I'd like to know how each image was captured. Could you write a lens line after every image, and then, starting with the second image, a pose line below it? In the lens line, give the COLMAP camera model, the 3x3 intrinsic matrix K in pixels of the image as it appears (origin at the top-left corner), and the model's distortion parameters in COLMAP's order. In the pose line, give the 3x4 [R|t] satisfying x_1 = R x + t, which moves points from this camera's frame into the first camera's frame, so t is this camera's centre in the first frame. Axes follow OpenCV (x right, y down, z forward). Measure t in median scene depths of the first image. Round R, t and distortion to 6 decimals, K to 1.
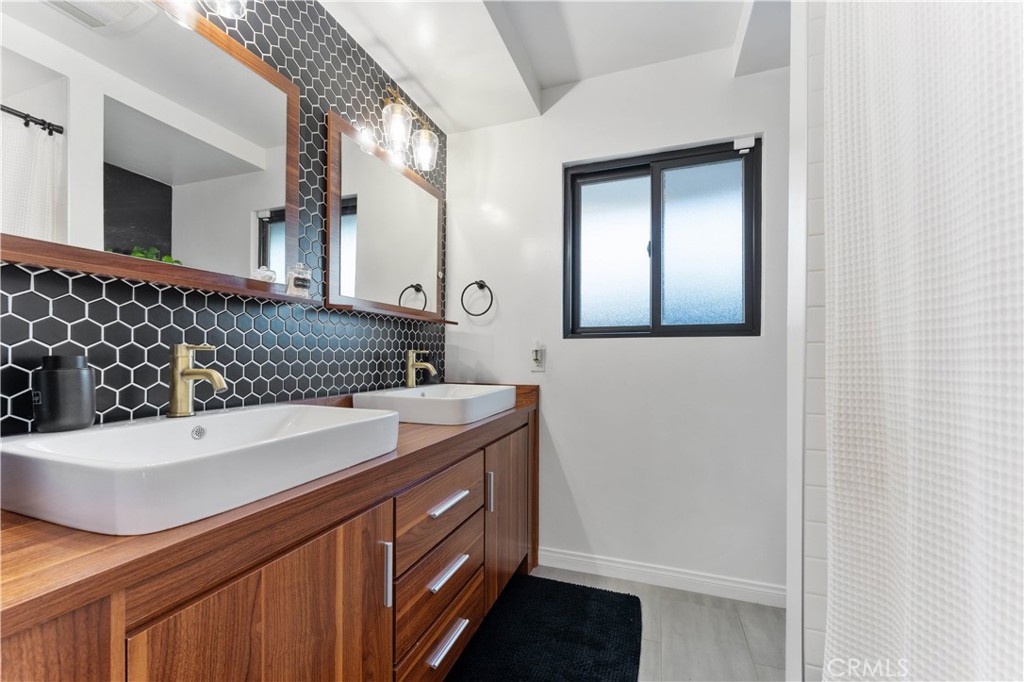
lens RADIAL K [[404.2, 0, 513.5], [0, 404.2, 350.8], [0, 0, 1]] dist [-0.000489, -0.000098]
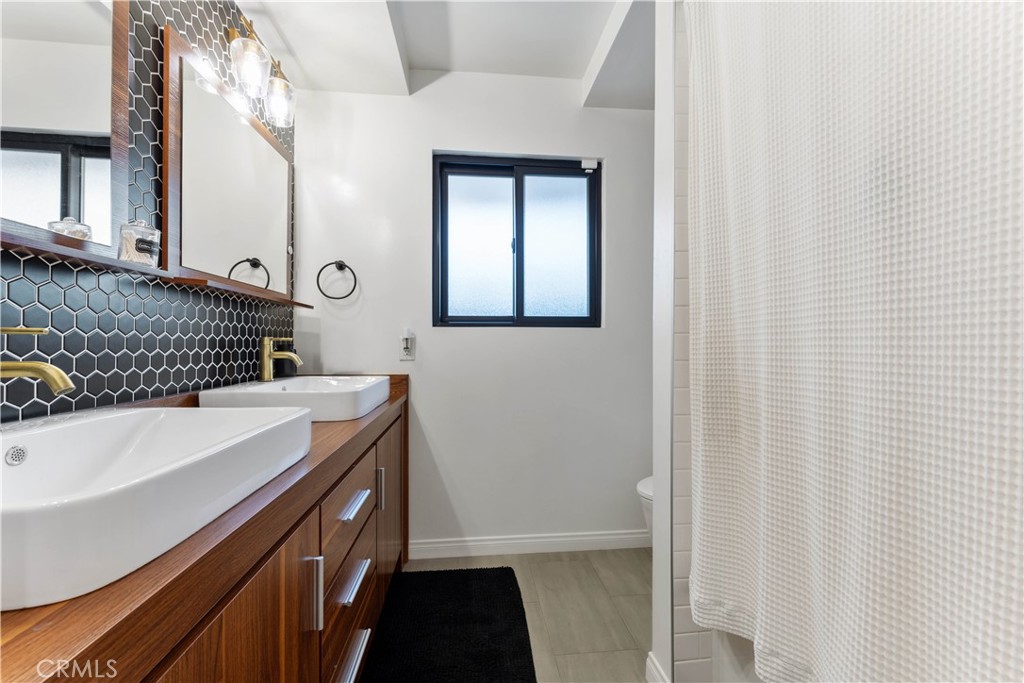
lens RADIAL K [[409.7, 0, 507.2], [0, 409.7, 341.0], [0, 0, 1]] dist [-0.000616, -0.000387]
pose [[0.905871, 0.003402, 0.423540, -0.163088], [-0.004644, 0.999987, 0.001900, 0.002459], [-0.423528, -0.003688, 0.905876, 0.014960]]
